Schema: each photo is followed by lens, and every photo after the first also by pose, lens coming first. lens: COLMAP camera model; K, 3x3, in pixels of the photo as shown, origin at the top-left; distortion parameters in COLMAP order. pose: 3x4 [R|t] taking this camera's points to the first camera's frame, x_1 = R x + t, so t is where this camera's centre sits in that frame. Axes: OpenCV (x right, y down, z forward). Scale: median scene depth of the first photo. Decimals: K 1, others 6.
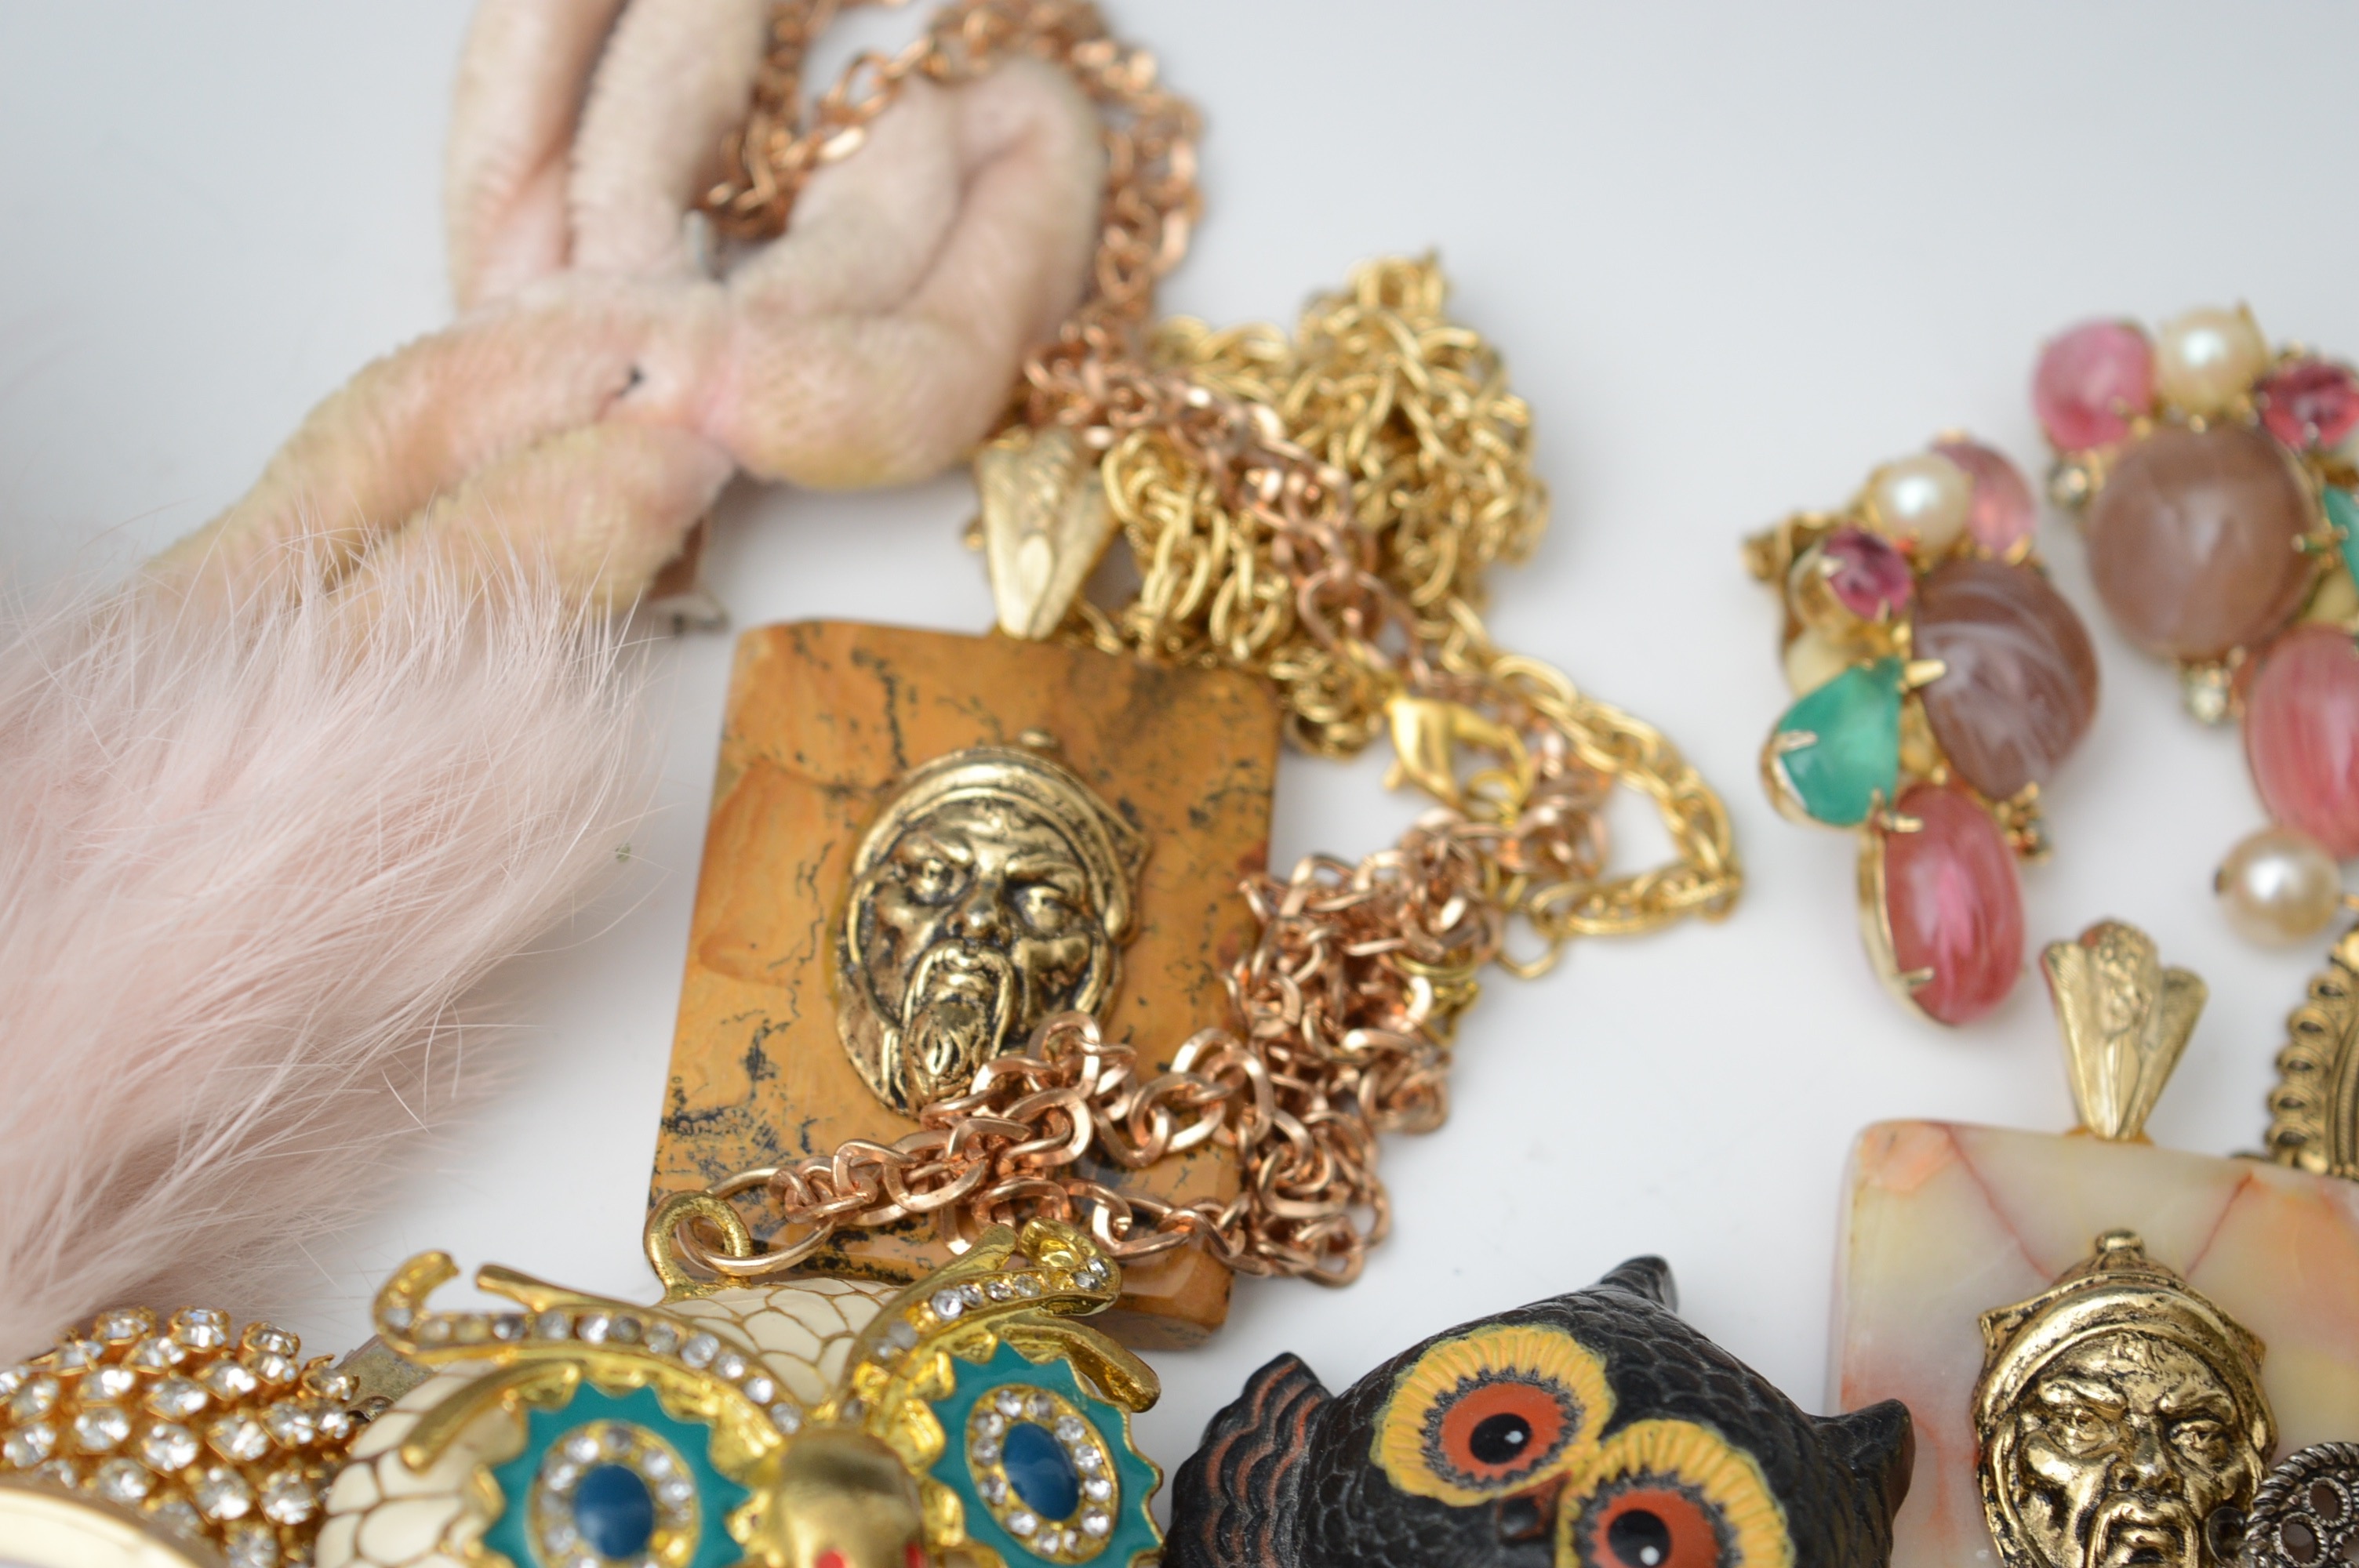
lens RADIAL K [[4707.9, 0, 1179.5], [0, 4707.9, 784.0], [0, 0, 1]] dist [0.026711, 0.163983]
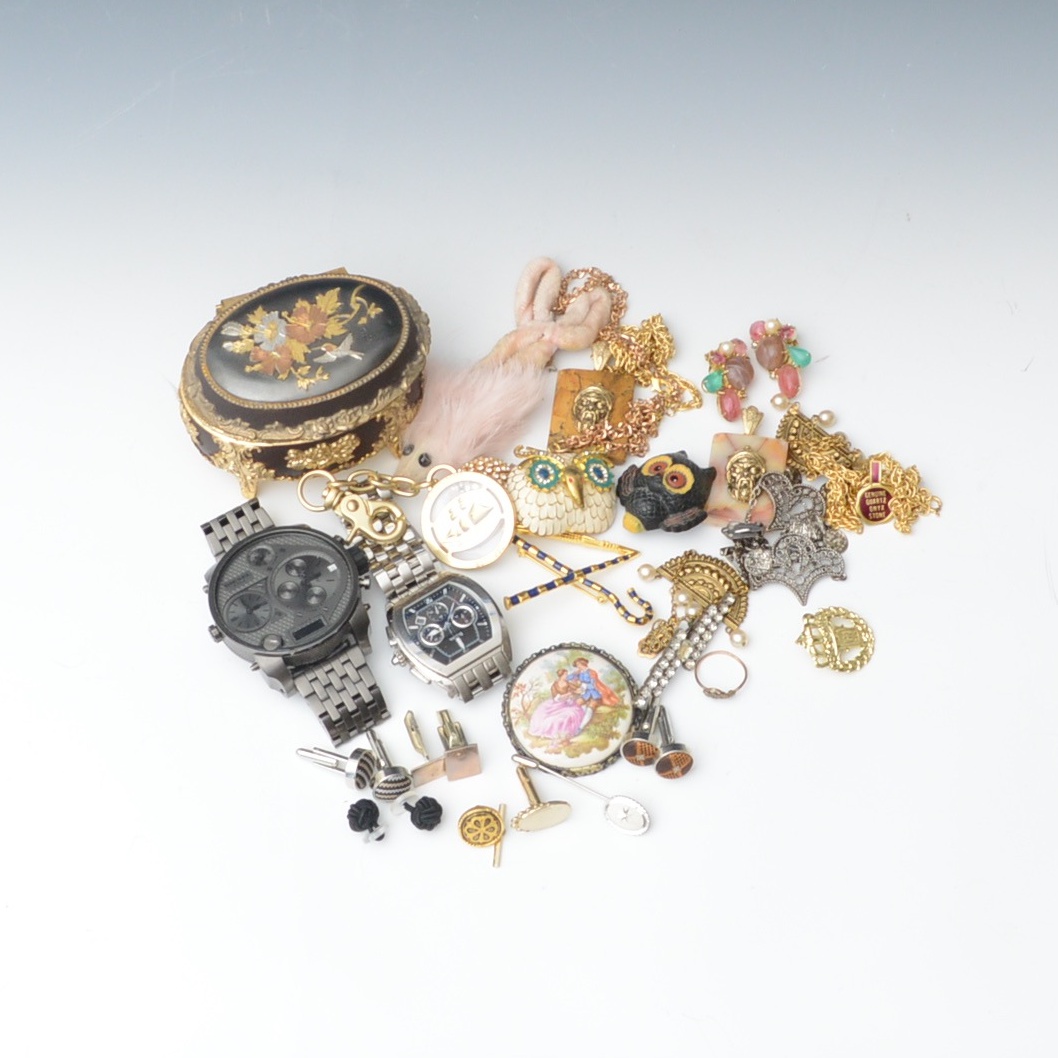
lens RADIAL K [[2356.3, 0, 603.6], [0, 2356.3, 359.7], [0, 0, 1]] dist [-0.065297, -0.409707]
pose [[0.996201, -0.027359, -0.082671, 0.281393], [0.020777, 0.996622, -0.079453, 0.246317], [0.084565, 0.077433, 0.993405, -2.645269]]
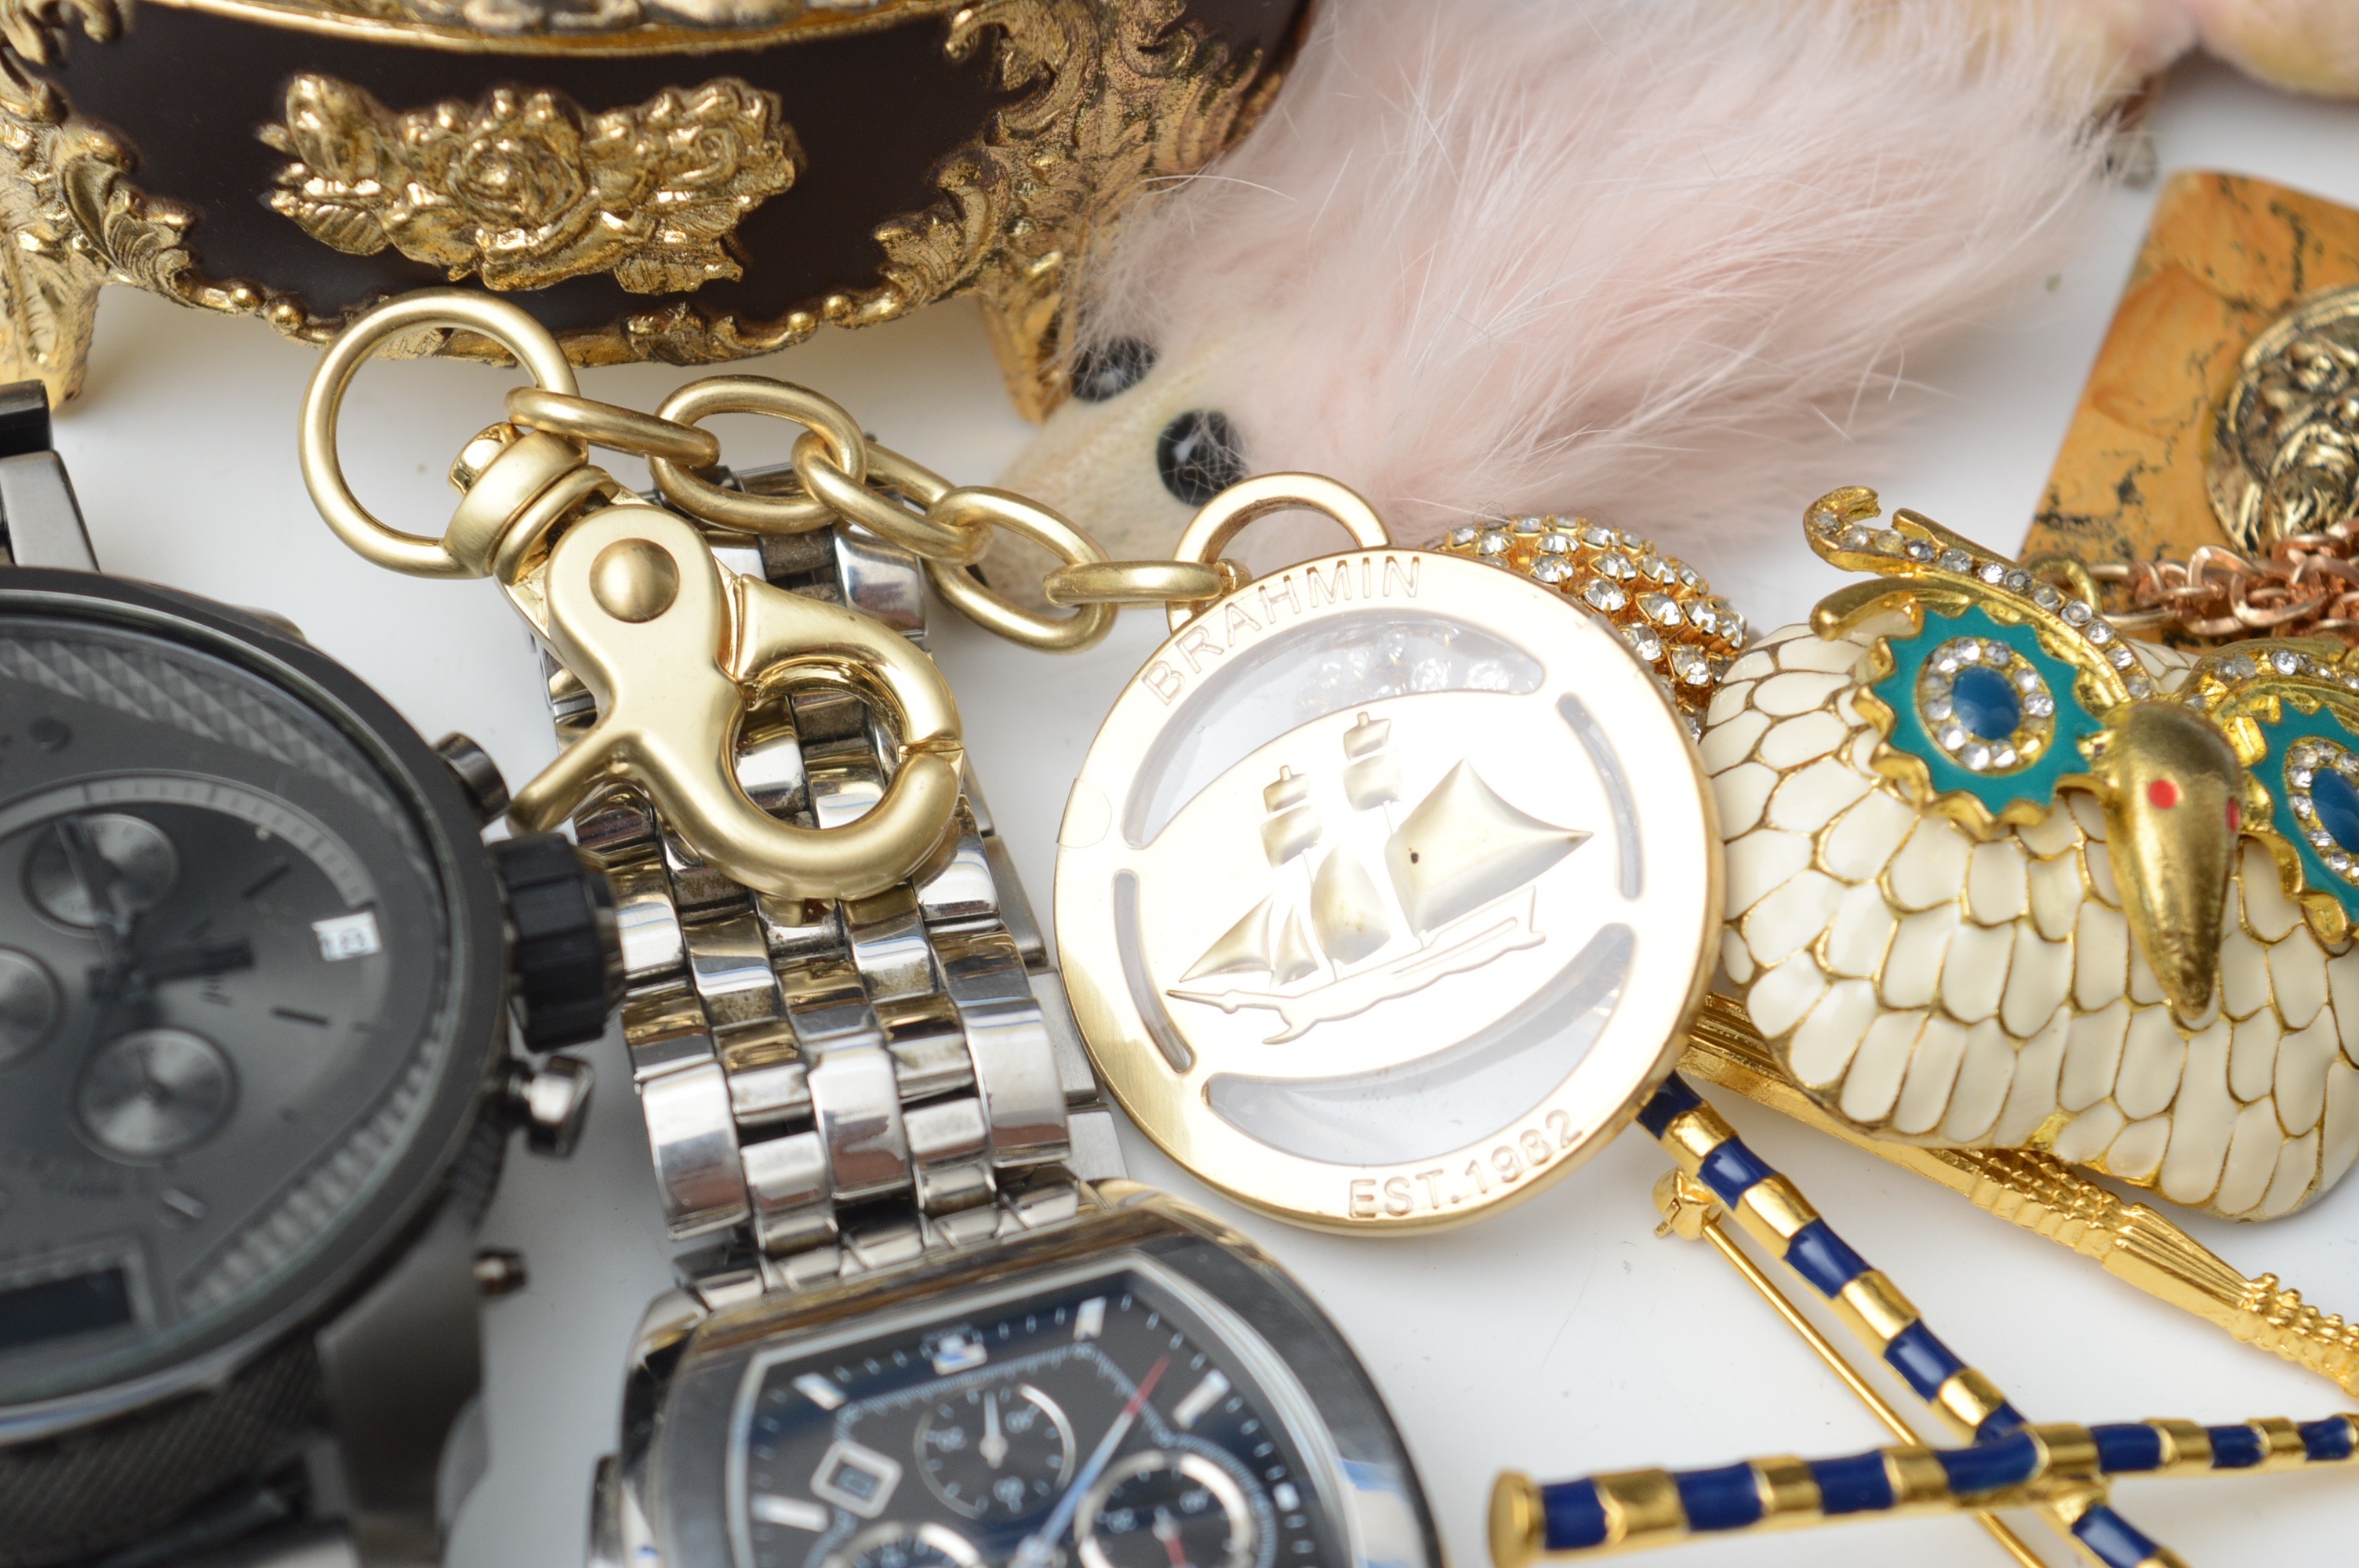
lens RADIAL K [[5324.9, 0, 1152.1], [0, 5324.9, 779.4], [0, 0, 1]] dist [0.039884, 0.218634]
pose [[0.956433, 0.221174, -0.190571, -0.054376], [-0.243243, 0.964672, -0.101197, 0.306985], [0.161456, 0.143143, 0.976443, -0.258755]]
